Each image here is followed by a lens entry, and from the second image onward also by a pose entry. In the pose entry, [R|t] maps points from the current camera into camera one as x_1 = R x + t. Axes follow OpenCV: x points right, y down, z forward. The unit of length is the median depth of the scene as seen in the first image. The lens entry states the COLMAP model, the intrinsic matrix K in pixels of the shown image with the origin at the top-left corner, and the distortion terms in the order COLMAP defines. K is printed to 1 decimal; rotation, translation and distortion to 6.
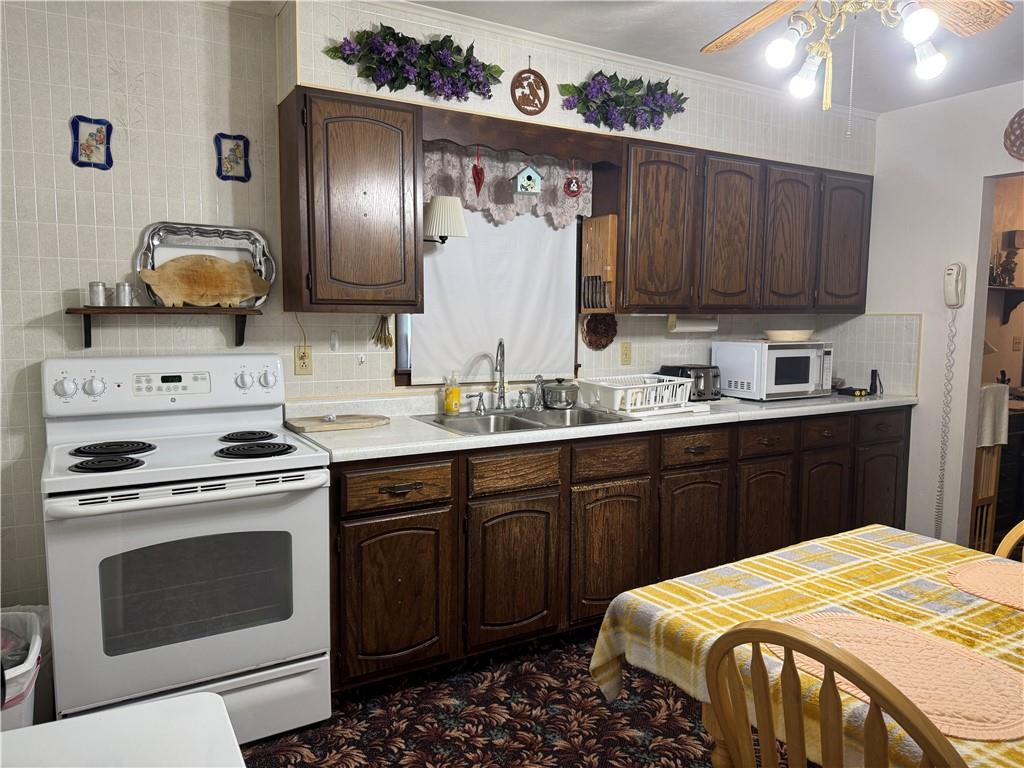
lens RADIAL K [[743.5, 0, 512.0], [0, 743.5, 384.0], [0, 0, 1]] dist [0.101053, -0.170716]
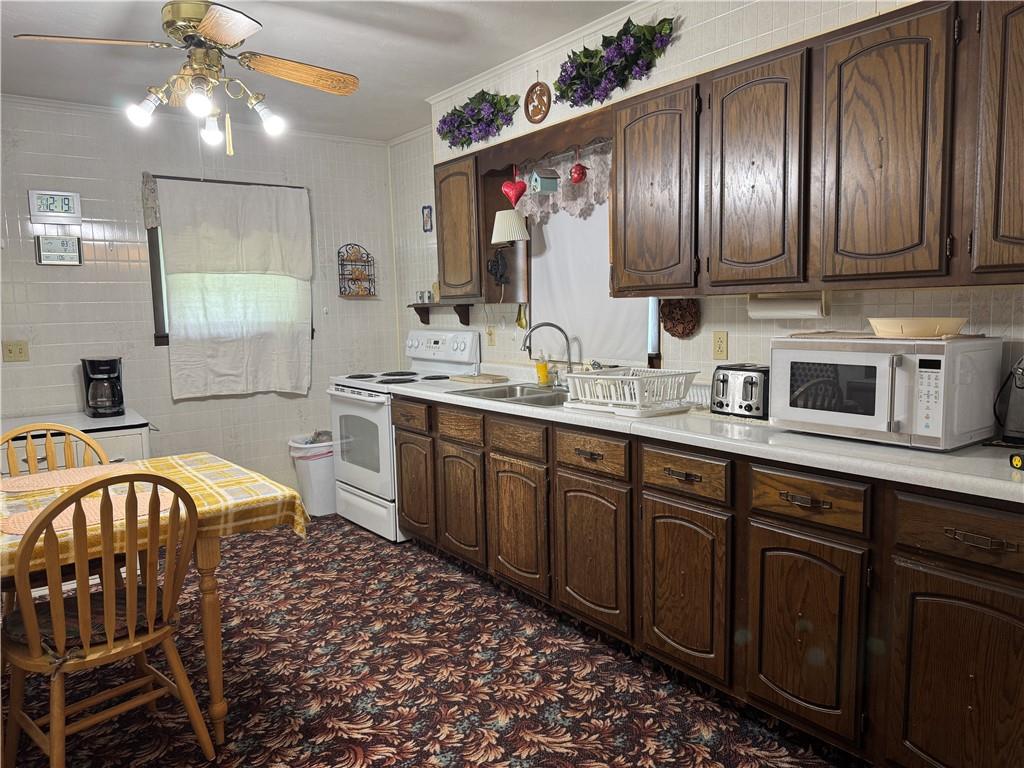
lens RADIAL K [[743.5, 0, 512.0], [0, 743.5, 384.0], [0, 0, 1]] dist [0.101053, -0.170716]
pose [[0.081959, 0.093050, -0.992282, 1.179898], [-0.071633, 0.993607, 0.087258, -0.067580], [0.994058, 0.063928, 0.088100, 0.897499]]
